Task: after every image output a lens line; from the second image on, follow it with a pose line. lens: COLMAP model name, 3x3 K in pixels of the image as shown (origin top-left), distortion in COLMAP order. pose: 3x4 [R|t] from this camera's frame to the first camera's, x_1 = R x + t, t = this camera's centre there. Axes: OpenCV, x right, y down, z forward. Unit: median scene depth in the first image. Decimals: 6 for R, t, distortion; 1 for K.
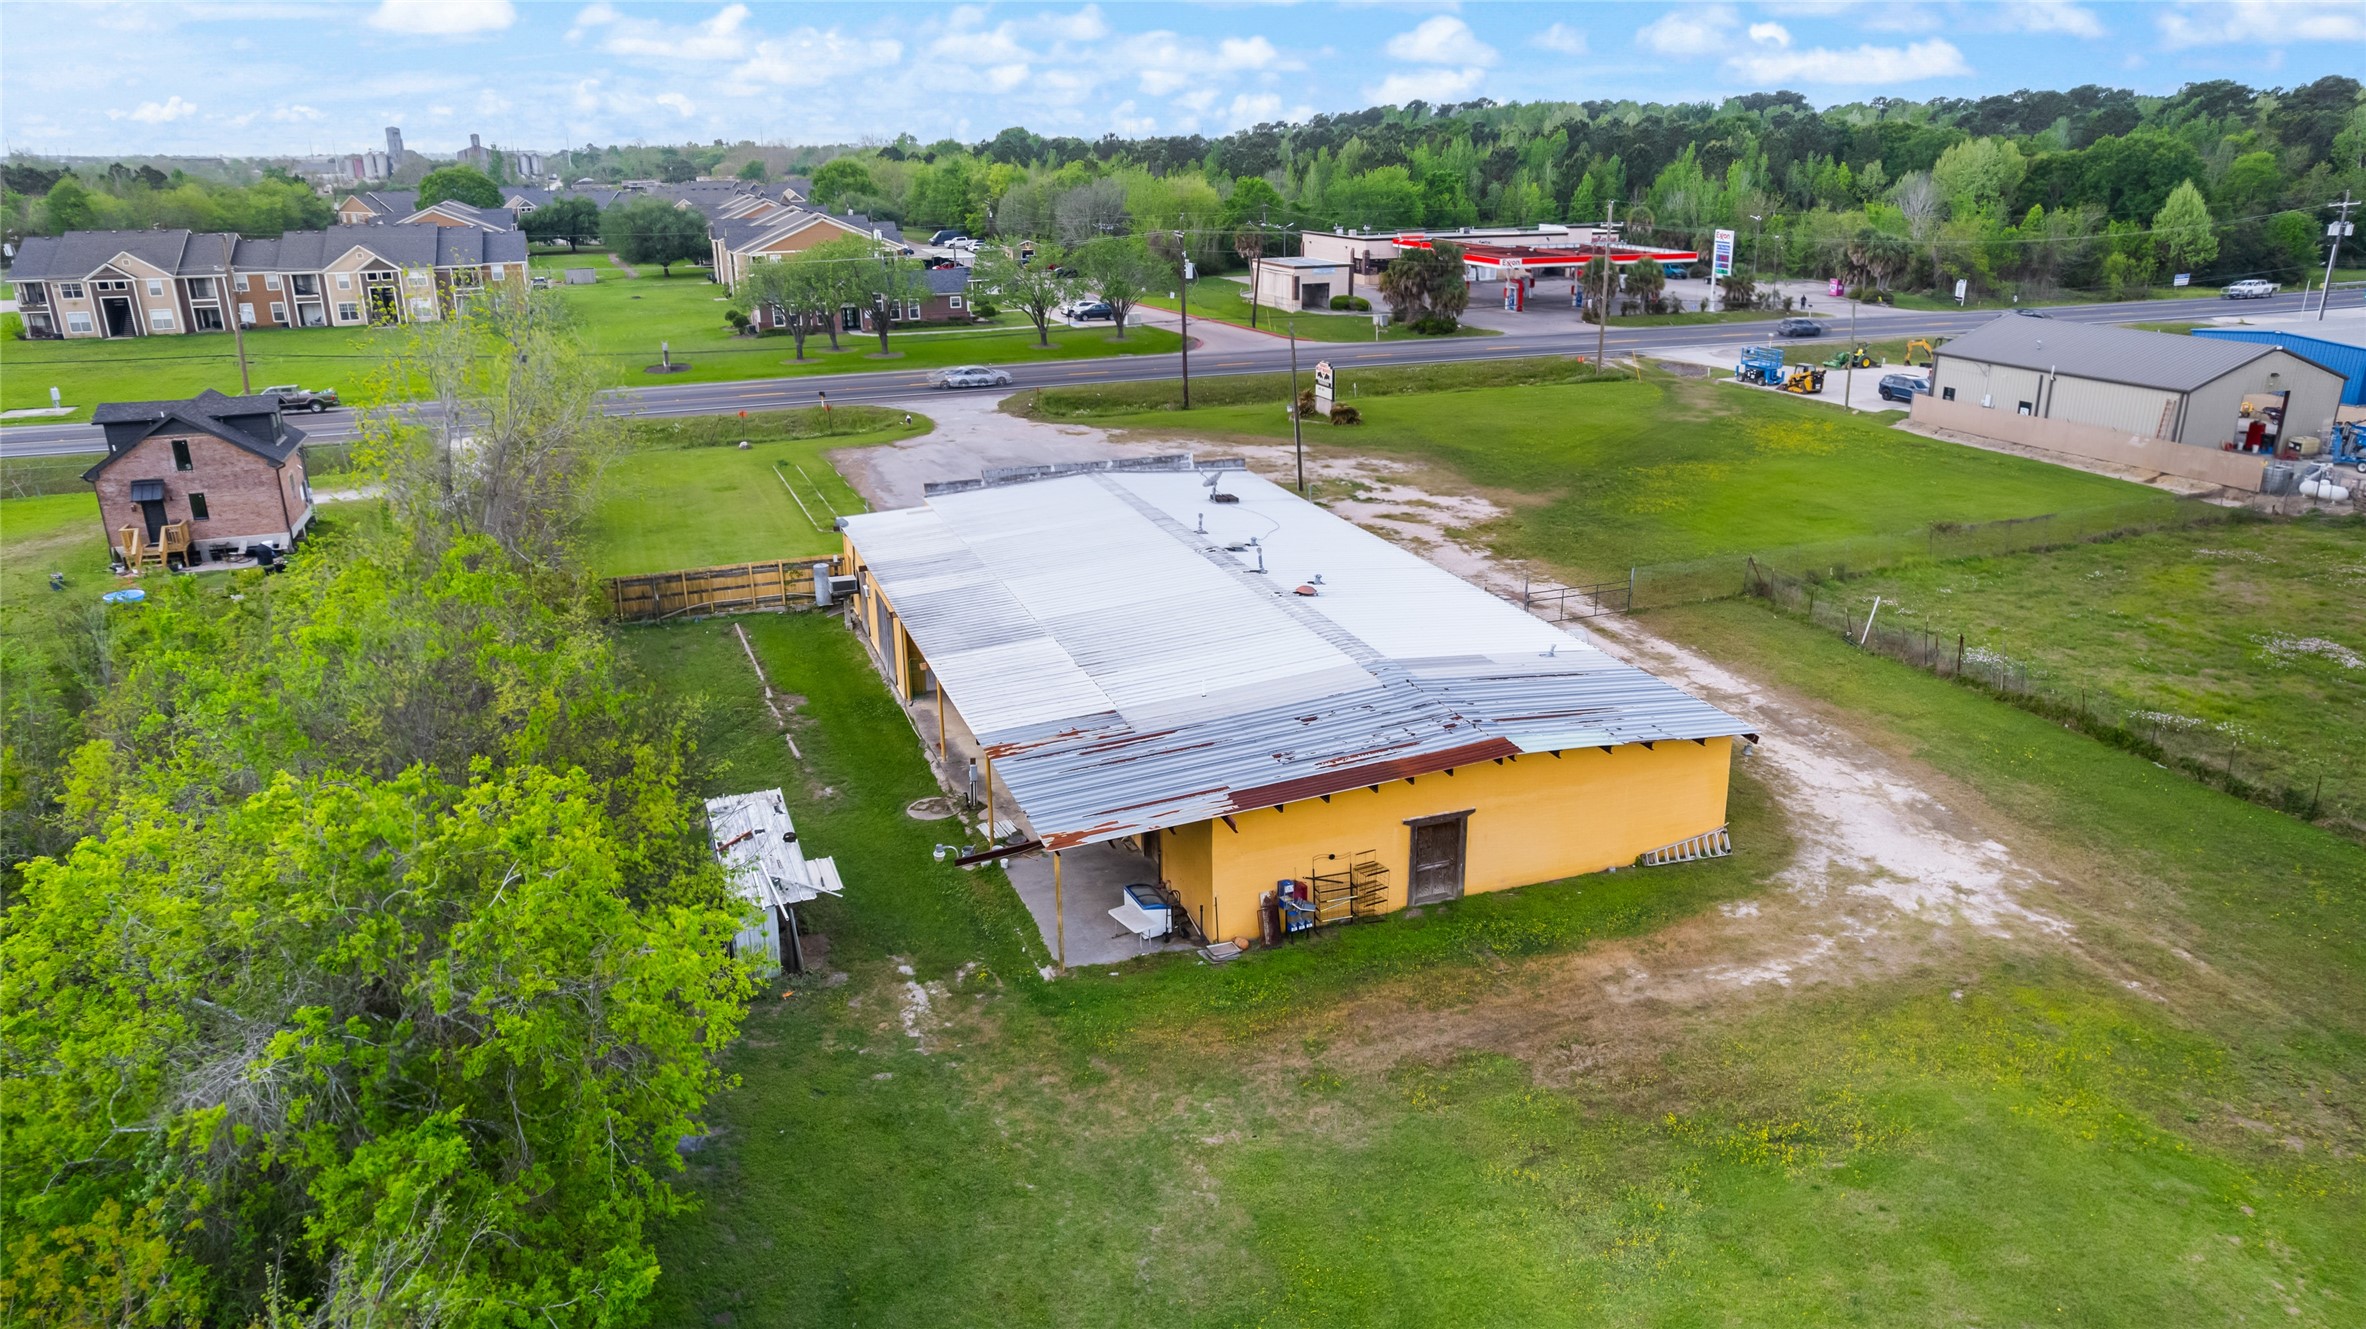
lens RADIAL K [[1535.9, 0, 1191.4], [0, 1535.9, 678.7], [0, 0, 1]] dist [-0.073257, 0.056933]
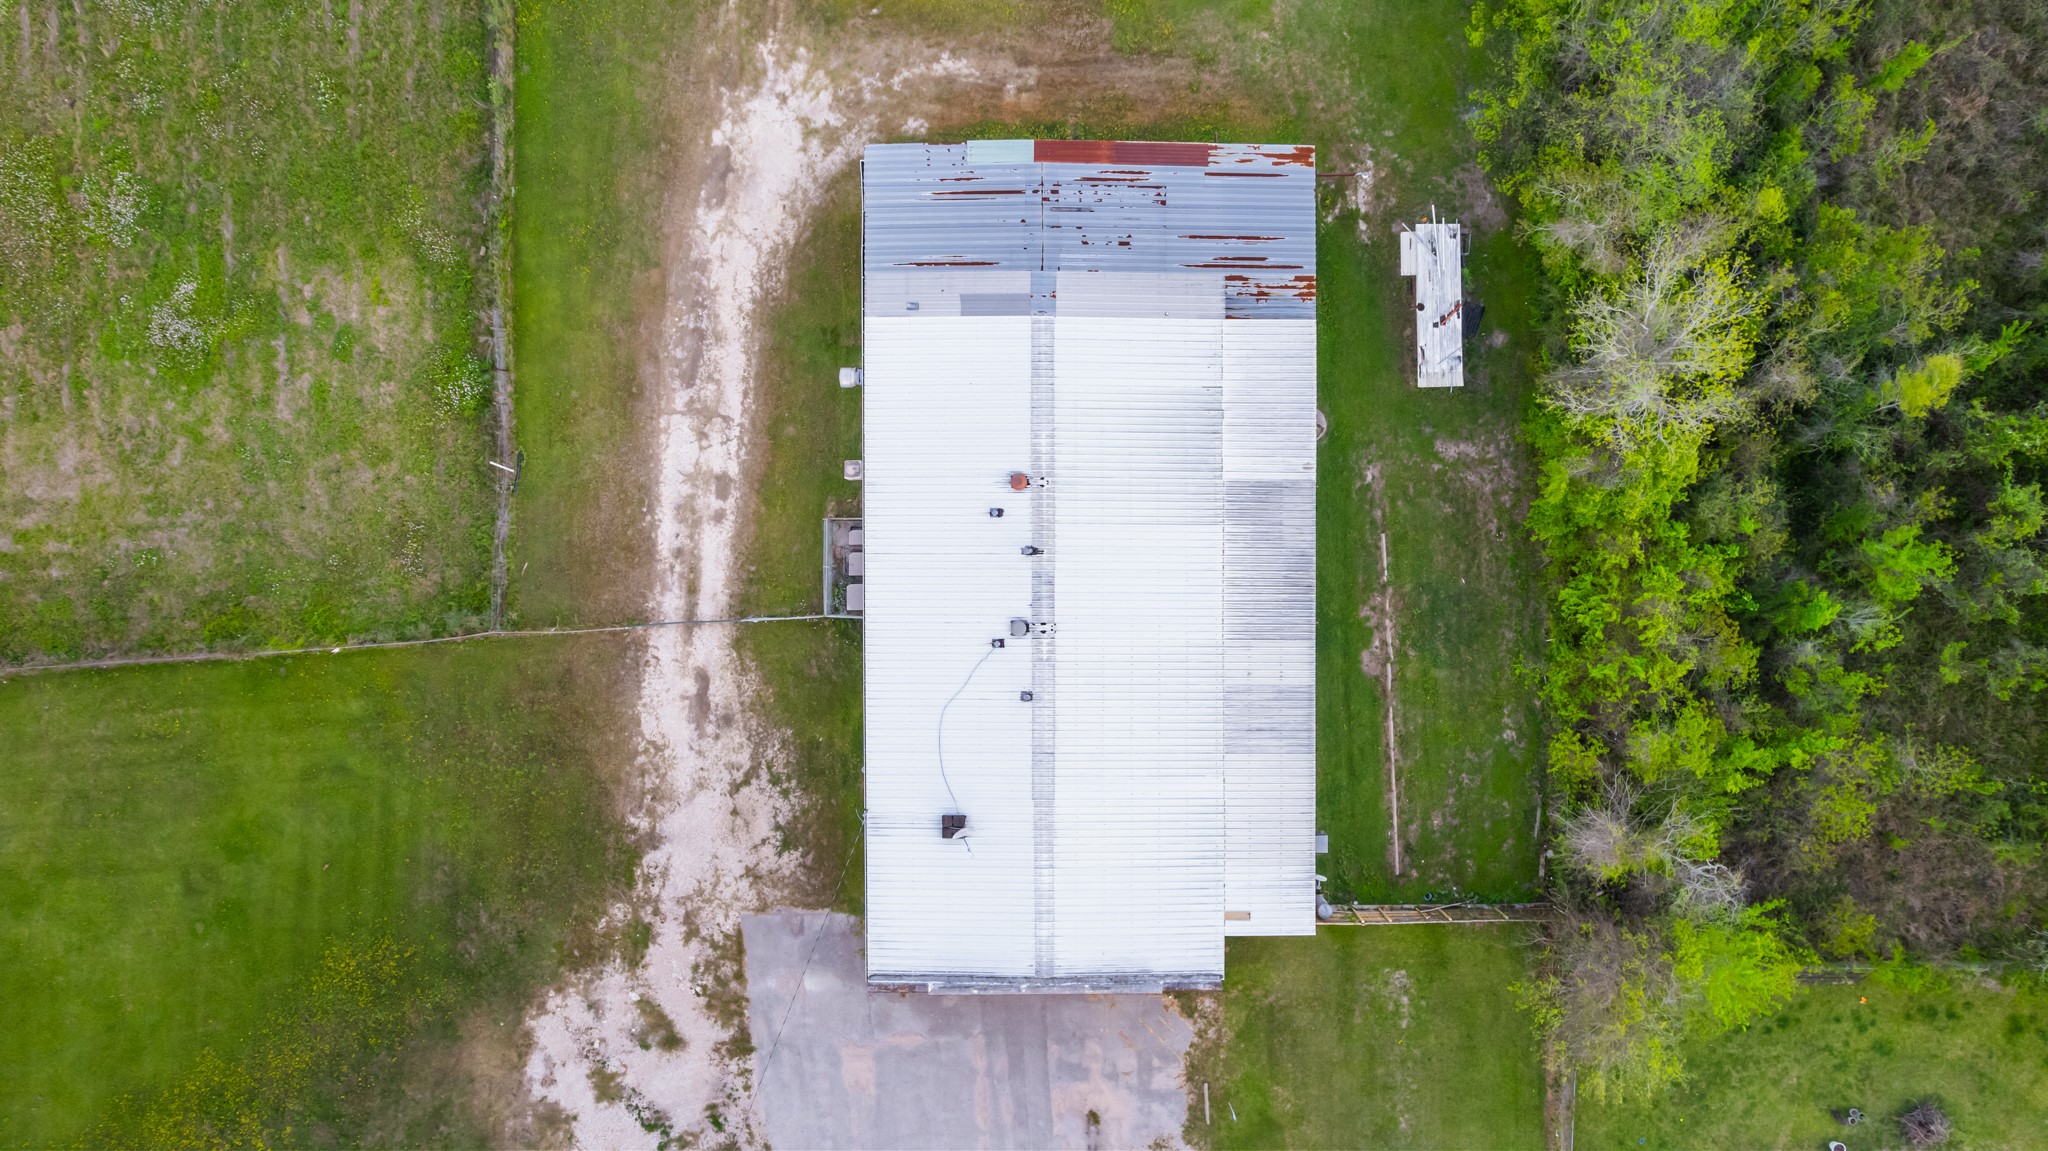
lens RADIAL K [[1311.7, 0, 1024.0], [0, 1311.7, 575.5], [0, 0, 1]] dist [-0.049696, 0.001284]
pose [[-0.938881, -0.344180, 0.006502, 0.017501], [0.123189, -0.318287, 0.939956, -0.521653], [-0.321444, 0.883308, 0.341233, 0.325399]]
